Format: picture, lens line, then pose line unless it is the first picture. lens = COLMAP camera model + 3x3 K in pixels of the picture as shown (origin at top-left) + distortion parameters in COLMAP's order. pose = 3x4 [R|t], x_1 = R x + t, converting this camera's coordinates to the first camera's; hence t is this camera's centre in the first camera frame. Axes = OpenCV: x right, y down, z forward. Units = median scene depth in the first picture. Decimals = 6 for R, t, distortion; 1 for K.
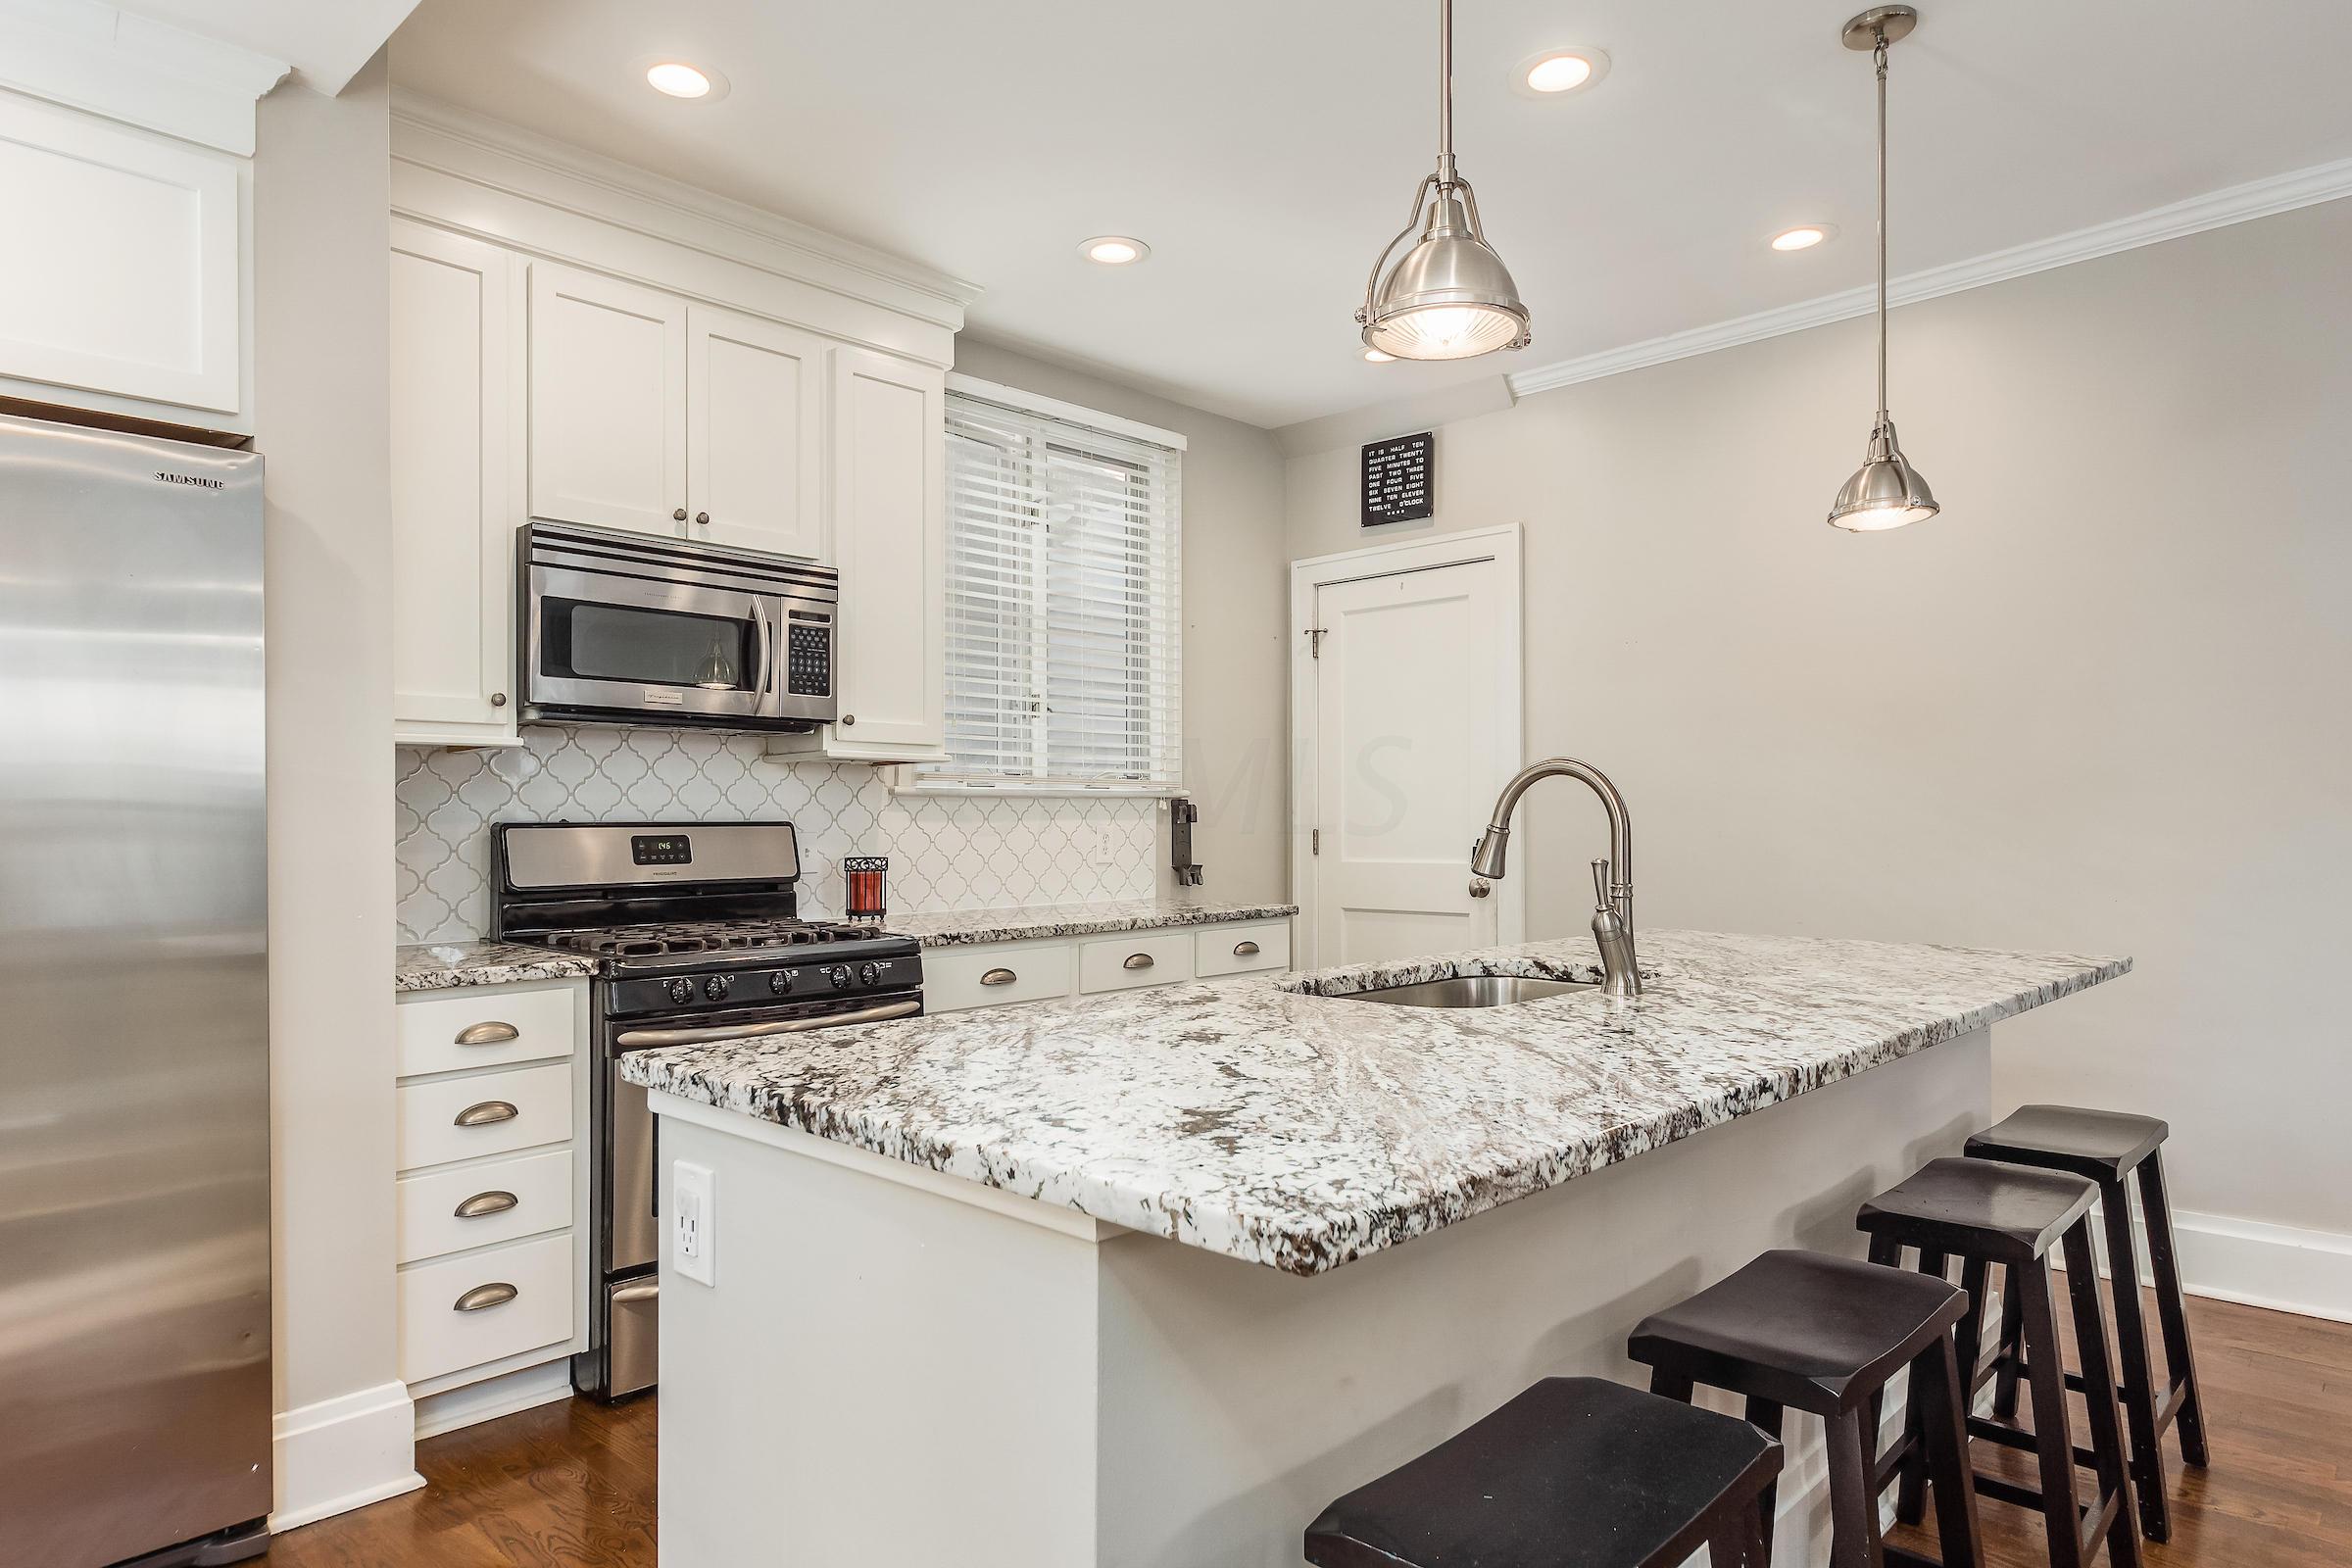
lens RADIAL K [[1396.7, 0, 1175.8], [0, 1396.7, 816.7], [0, 0, 1]] dist [-0.001301, -0.000189]
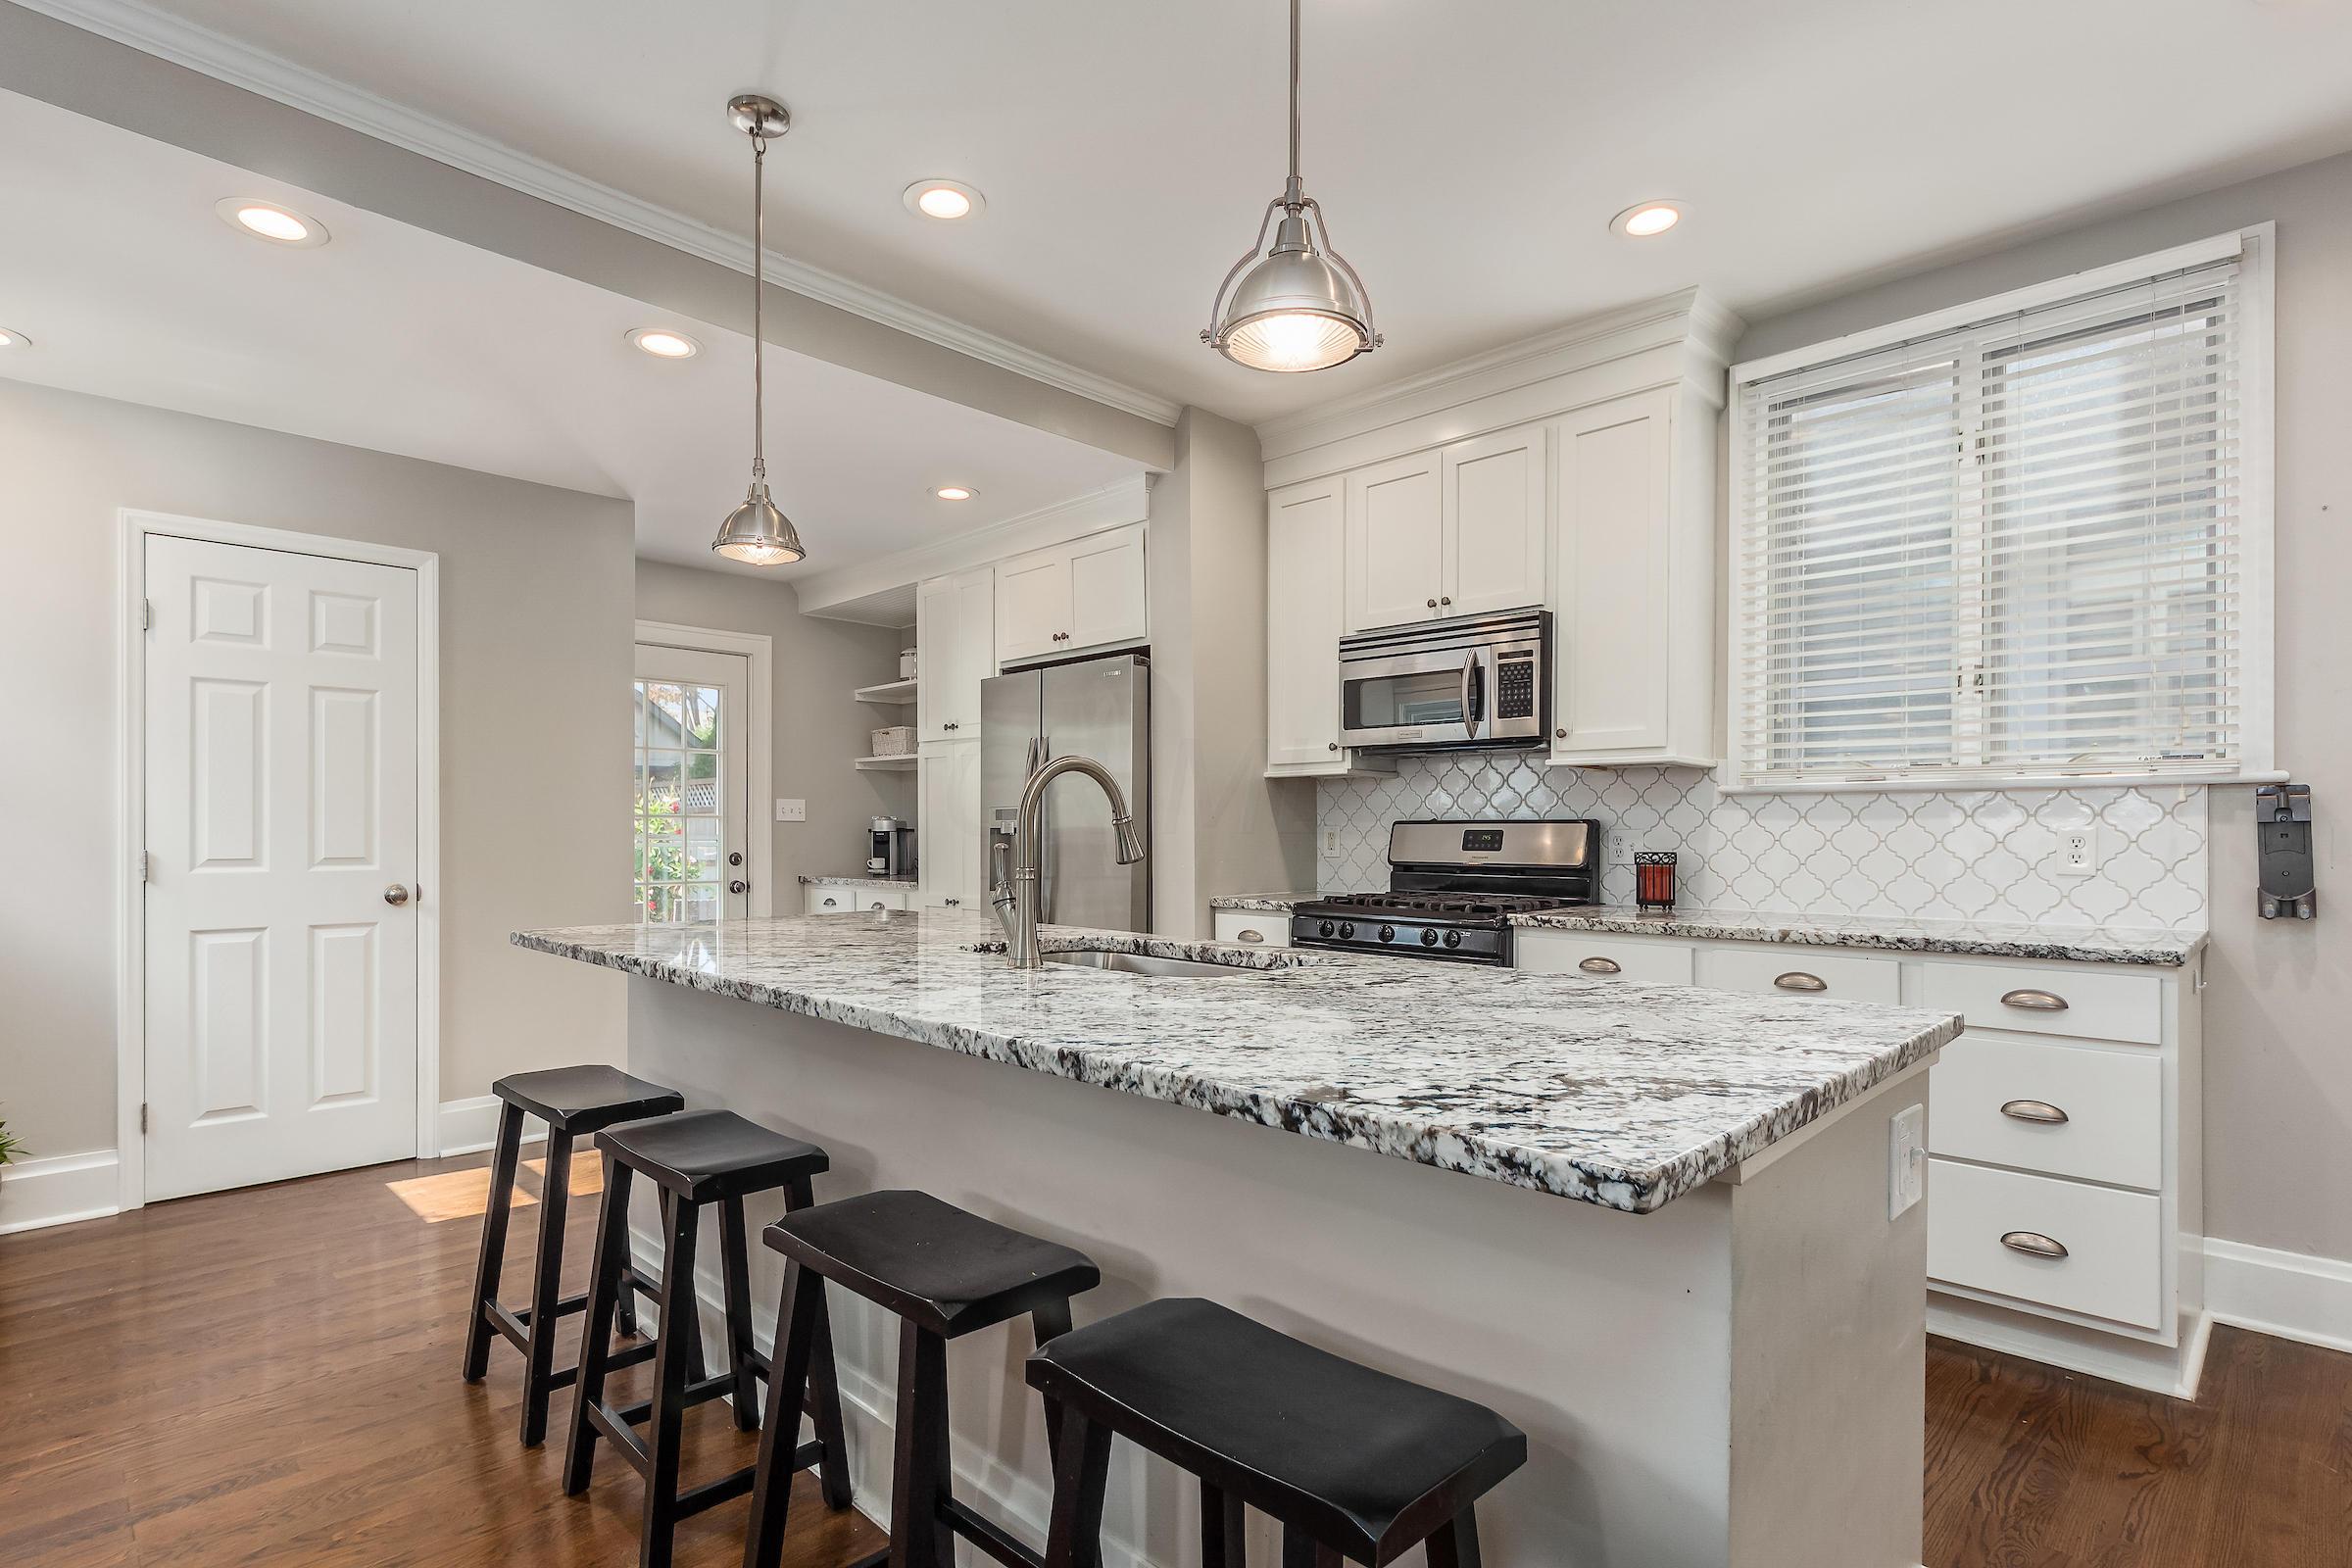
lens RADIAL K [[1157.5, 0, 1168.5], [0, 1157.5, 829.9], [0, 0, 1]] dist [0.000518, 0.000575]
pose [[-0.009946, 0.003785, -0.999943, 0.777899], [-0.000634, 0.999993, 0.003791, 0.009362], [0.999950, 0.000672, -0.009944, 0.702714]]
